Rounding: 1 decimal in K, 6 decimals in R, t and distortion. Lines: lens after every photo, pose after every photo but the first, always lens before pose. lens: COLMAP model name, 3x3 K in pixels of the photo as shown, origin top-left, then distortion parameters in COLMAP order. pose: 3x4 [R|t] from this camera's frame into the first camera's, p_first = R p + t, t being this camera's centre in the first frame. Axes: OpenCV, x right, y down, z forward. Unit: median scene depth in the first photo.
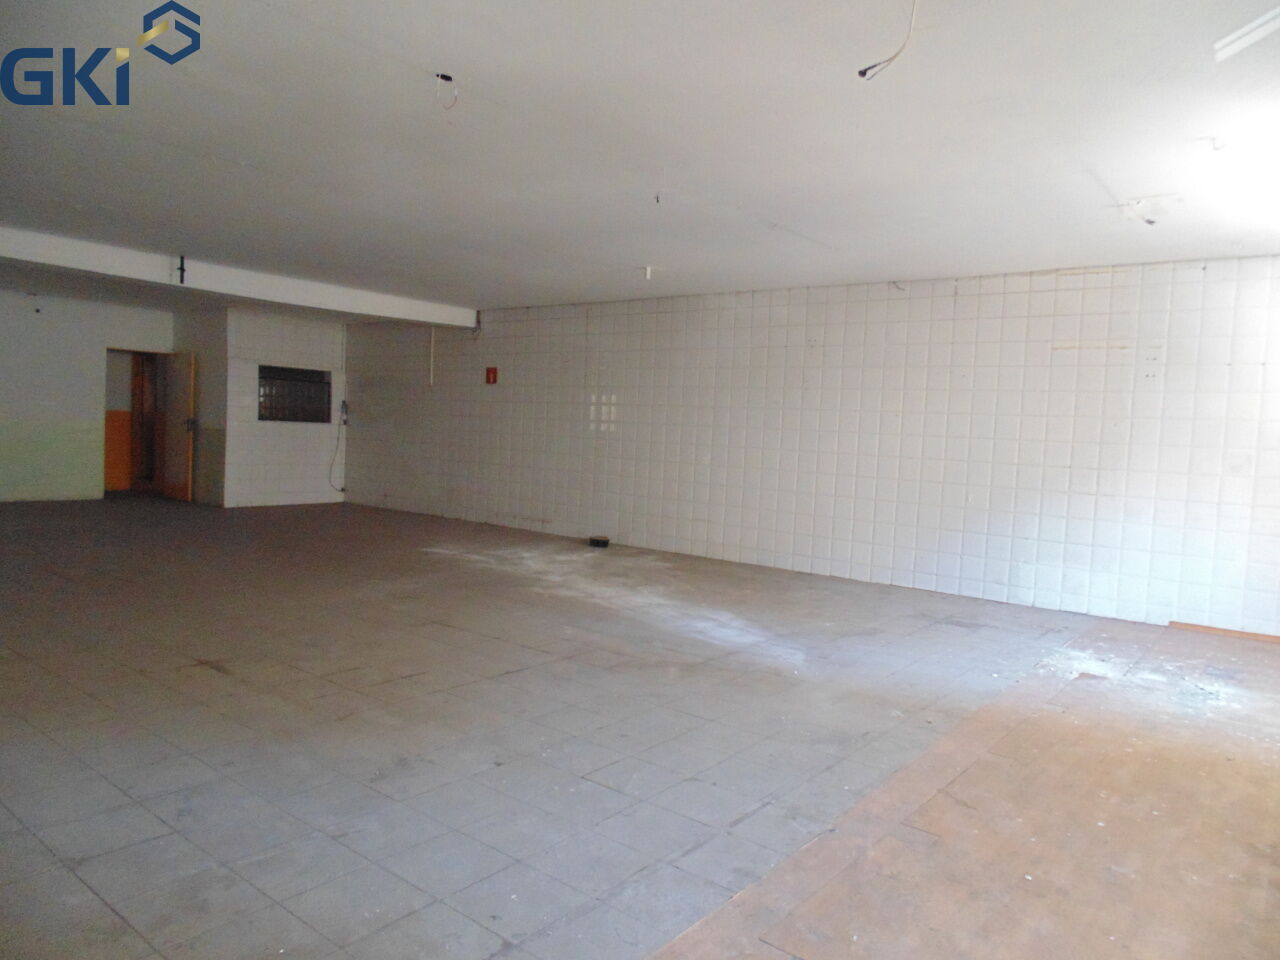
lens RADIAL K [[821.0, 0, 640.0], [0, 821.0, 480.0], [0, 0, 1]] dist [-0.022391, -0.000095]
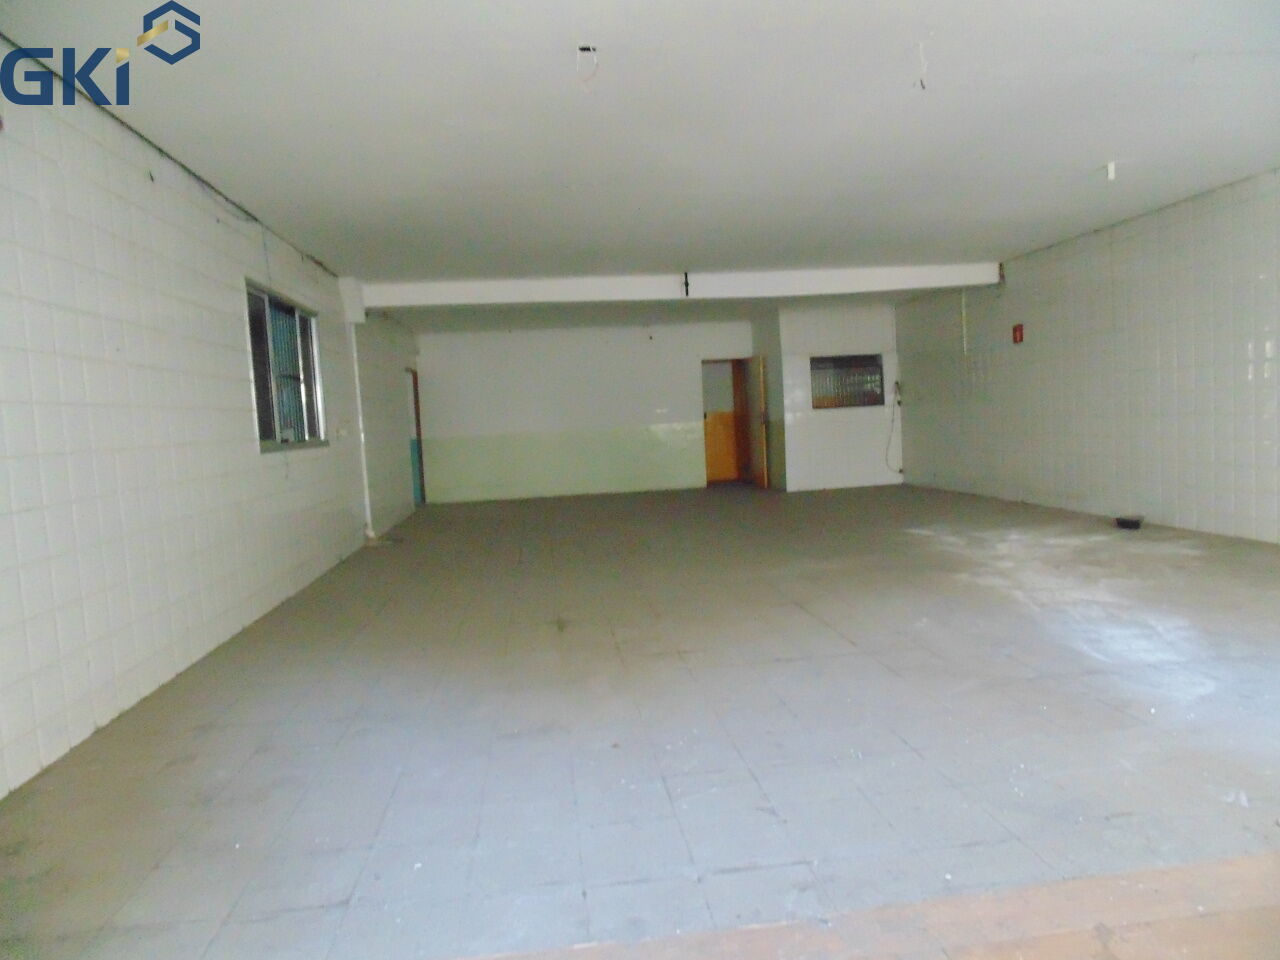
lens RADIAL K [[821.0, 0, 640.0], [0, 821.0, 480.0], [0, 0, 1]] dist [-0.022391, -0.000095]
pose [[0.717381, -0.033975, -0.695853, 0.117446], [0.047934, 0.998850, 0.000647, 0.008077], [0.695031, -0.033819, 0.718184, 0.075917]]
